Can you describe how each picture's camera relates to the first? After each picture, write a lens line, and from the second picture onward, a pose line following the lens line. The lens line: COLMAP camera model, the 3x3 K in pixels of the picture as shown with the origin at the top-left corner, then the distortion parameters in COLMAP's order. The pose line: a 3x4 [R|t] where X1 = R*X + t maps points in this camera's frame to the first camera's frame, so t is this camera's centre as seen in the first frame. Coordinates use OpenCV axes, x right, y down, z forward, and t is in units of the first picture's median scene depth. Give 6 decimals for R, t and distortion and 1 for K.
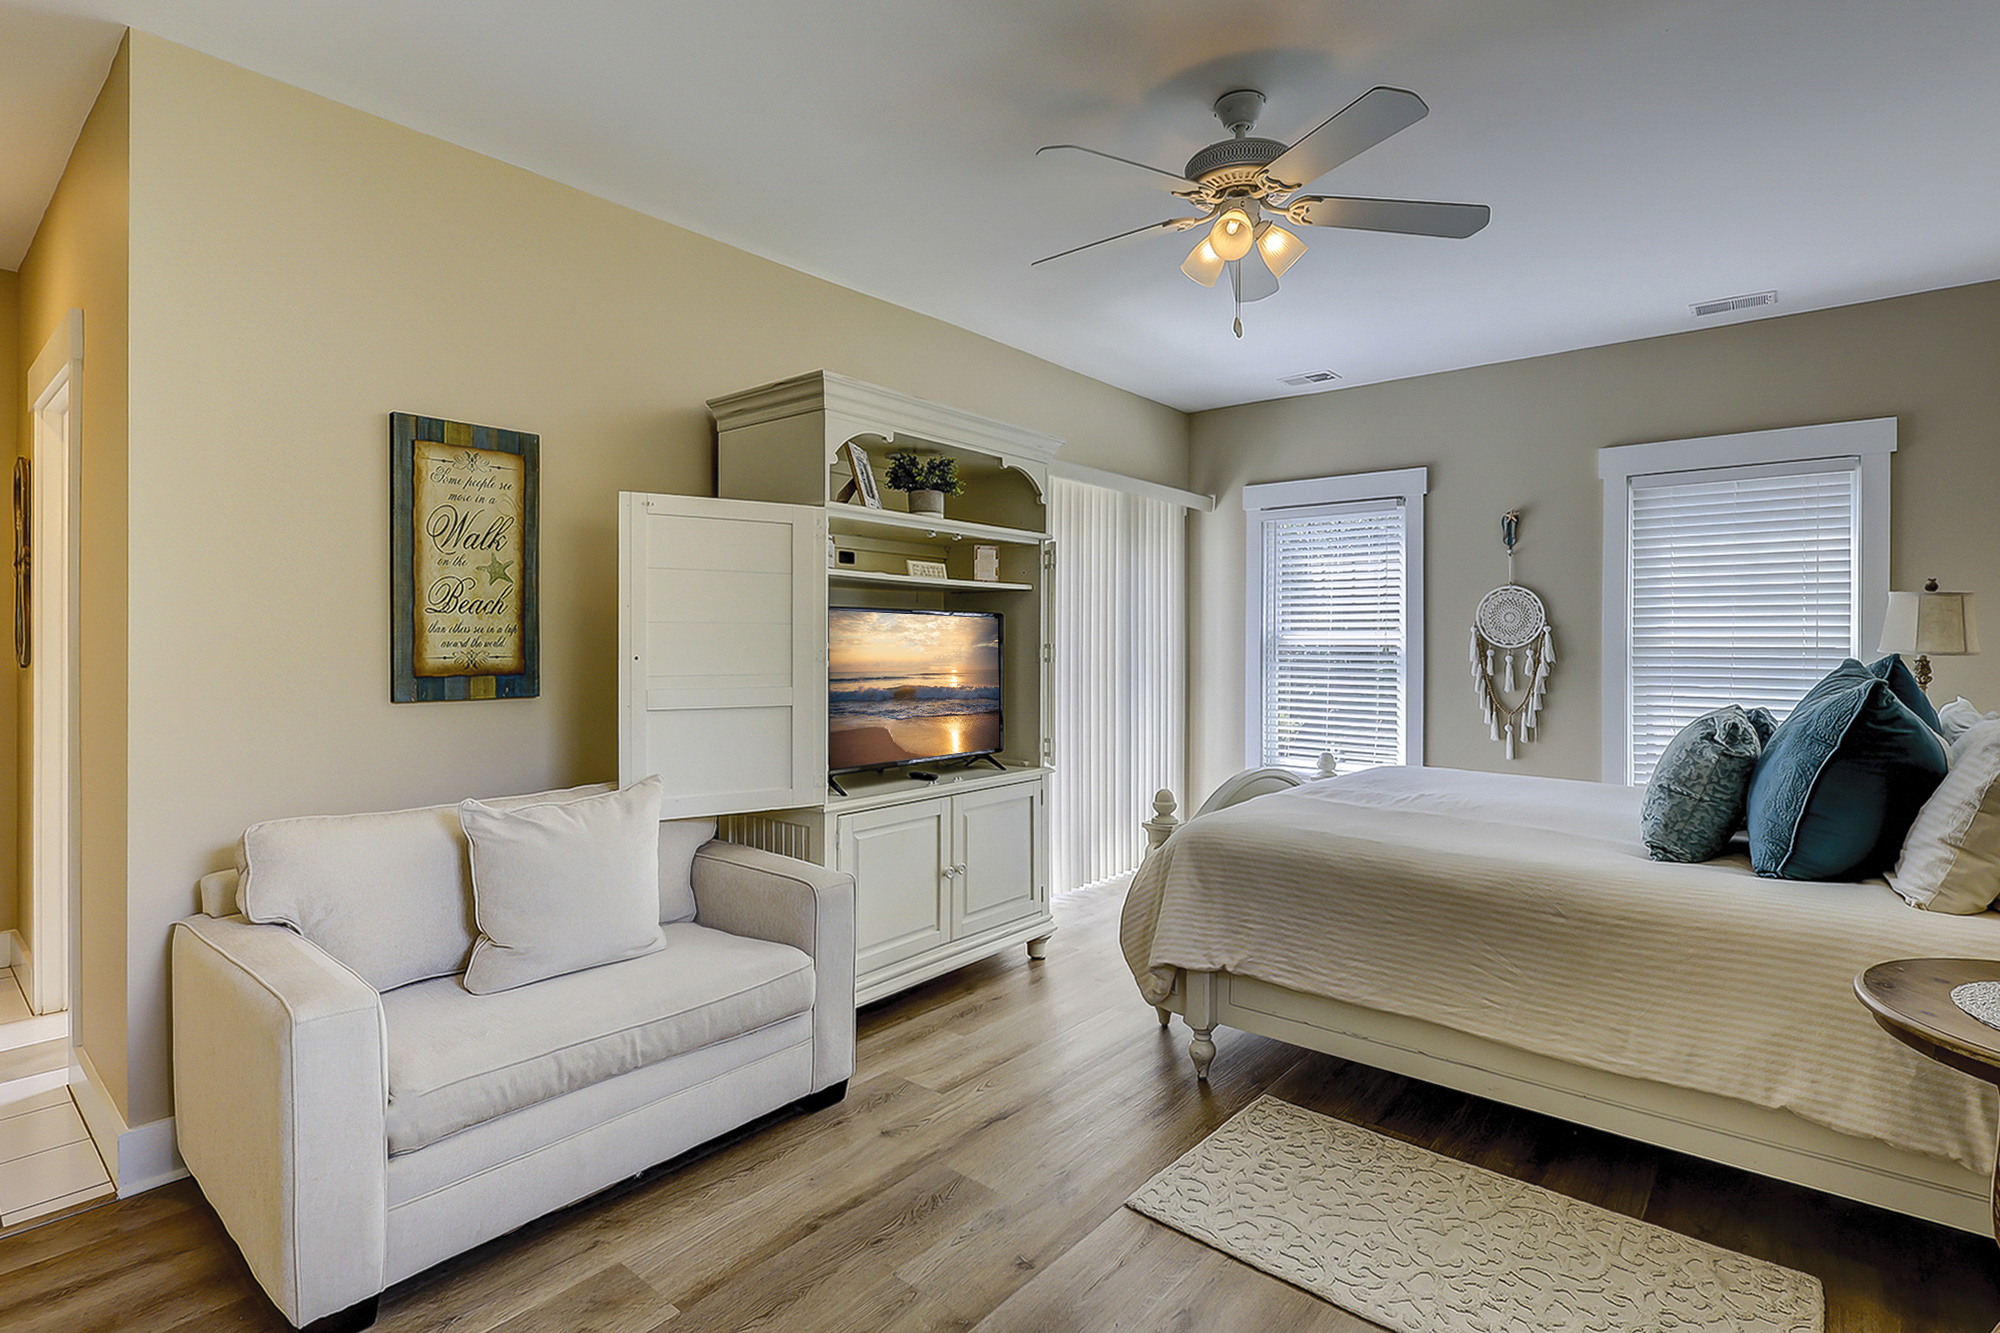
lens RADIAL K [[965.1, 0, 1002.2], [0, 965.1, 649.0], [0, 0, 1]] dist [-0.002827, 0.000423]
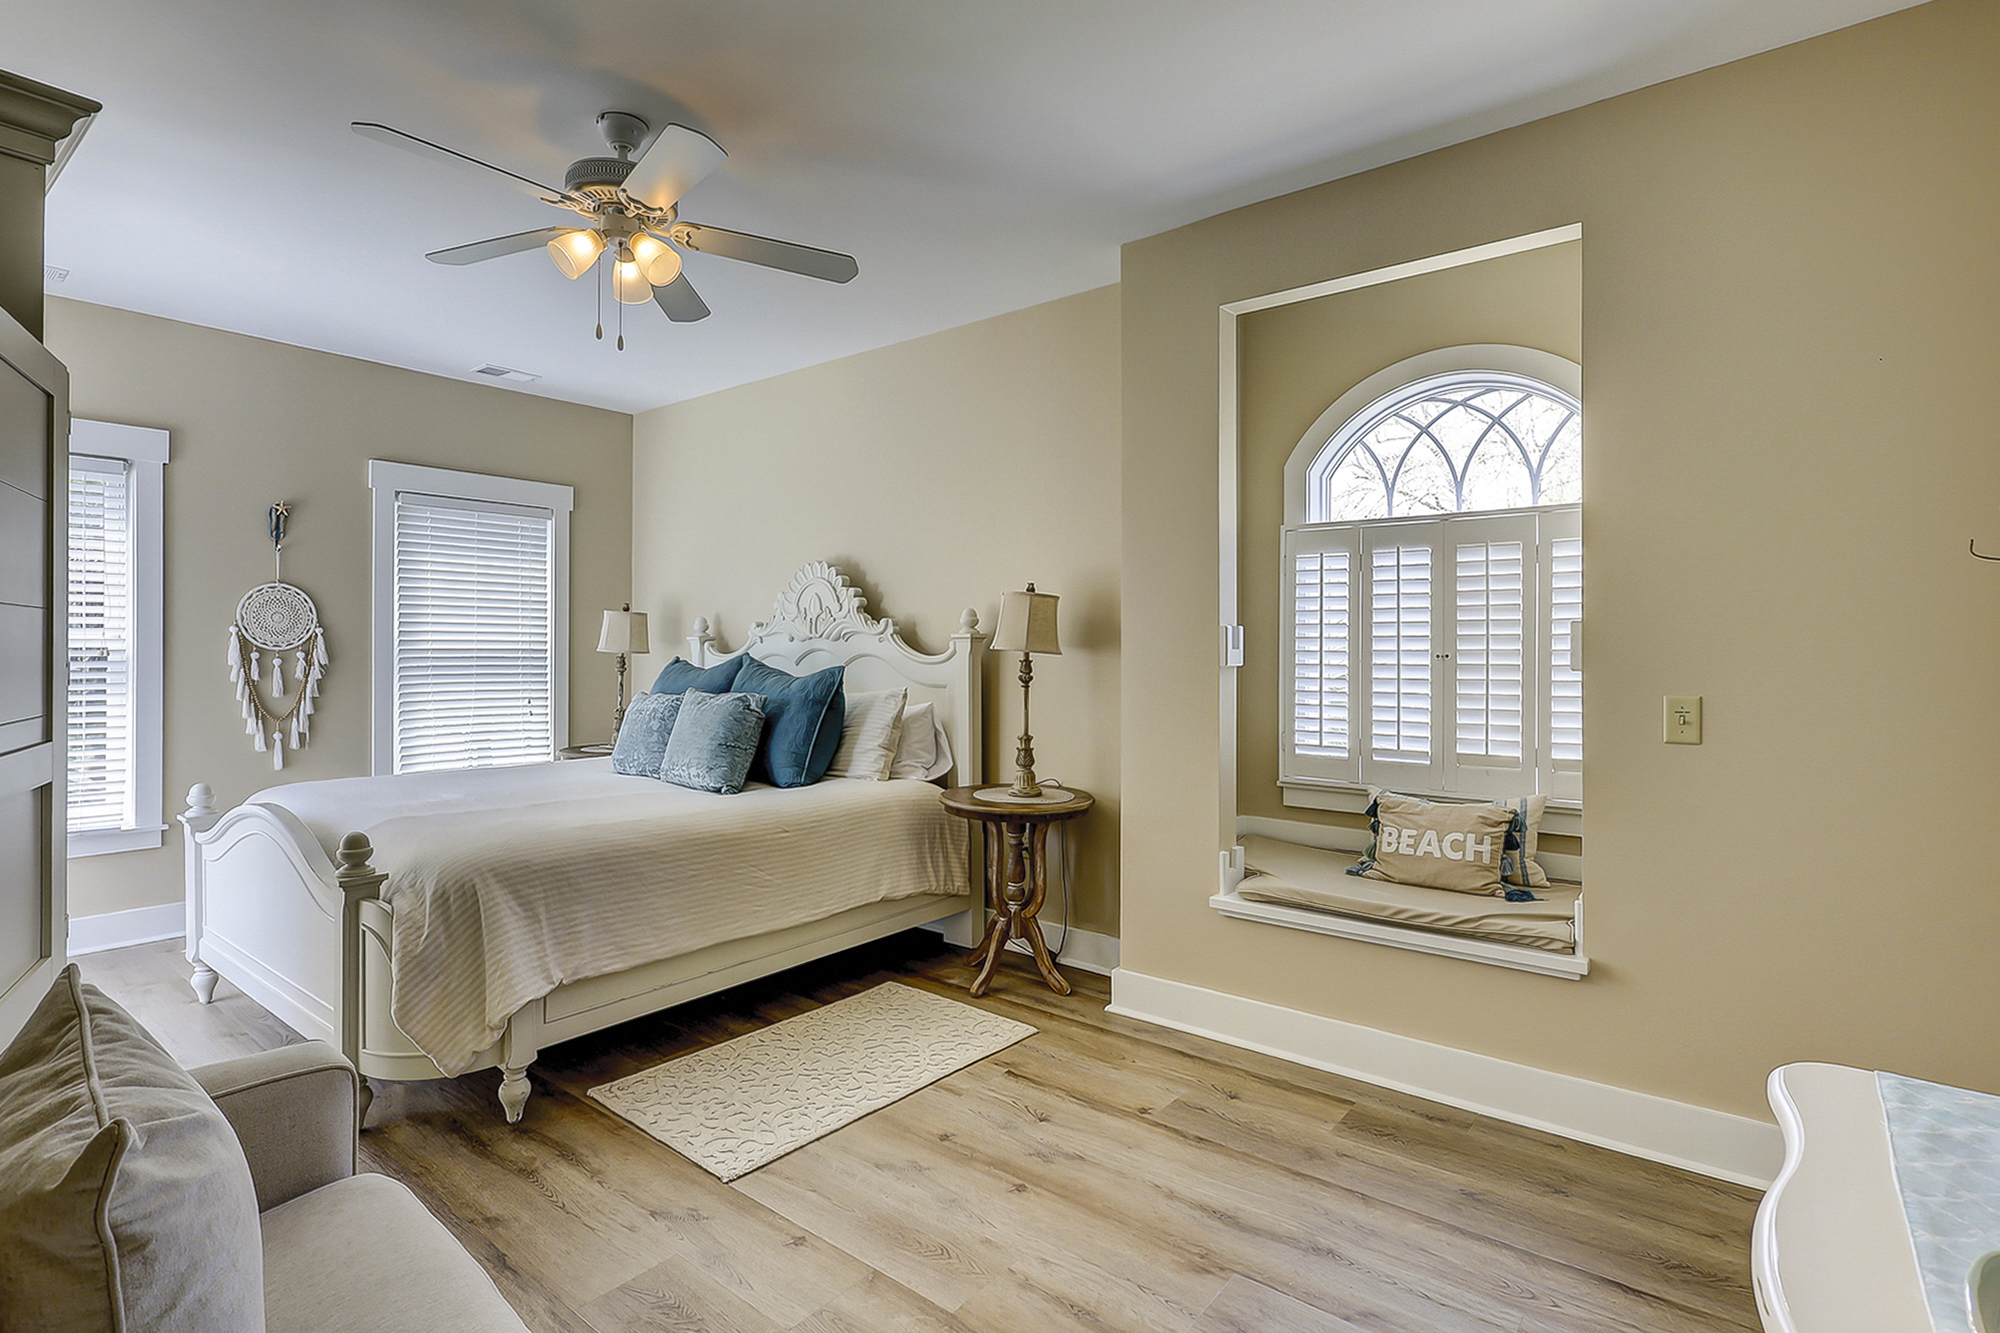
lens RADIAL K [[965.1, 0, 1002.2], [0, 965.1, 649.0], [0, 0, 1]] dist [-0.002827, 0.000423]
pose [[-0.035838, -0.007120, 0.999332, -0.434213], [0.002405, 0.999971, 0.007211, -0.007234], [-0.999355, 0.002662, -0.035819, 0.339125]]
